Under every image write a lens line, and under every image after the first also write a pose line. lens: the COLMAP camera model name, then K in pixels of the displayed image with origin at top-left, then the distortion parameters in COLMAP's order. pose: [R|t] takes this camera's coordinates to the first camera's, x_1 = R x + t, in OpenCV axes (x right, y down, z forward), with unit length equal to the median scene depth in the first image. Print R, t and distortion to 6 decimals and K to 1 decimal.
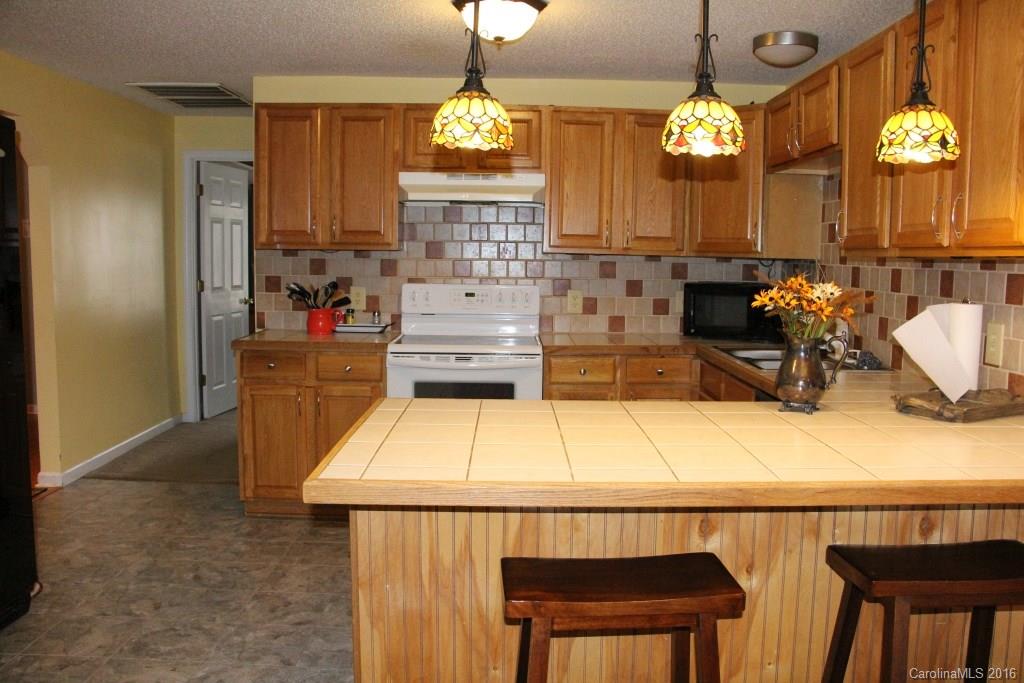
lens RADIAL K [[839.8, 0, 534.3], [0, 839.8, 337.2], [0, 0, 1]] dist [-0.181521, 0.150184]
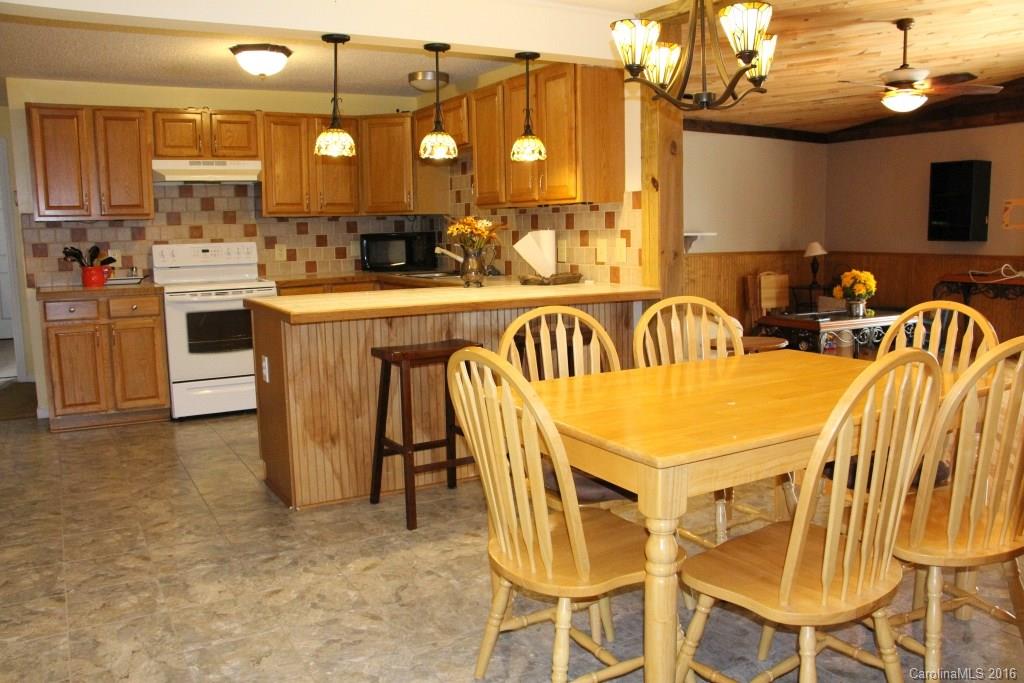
lens RADIAL K [[839.8, 0, 534.3], [0, 839.8, 337.2], [0, 0, 1]] dist [-0.181521, 0.150184]
pose [[0.871183, -0.092456, 0.482174, -0.283748], [0.076473, 0.995675, 0.052749, 0.063029], [-0.484966, -0.009081, 0.874486, -0.435141]]
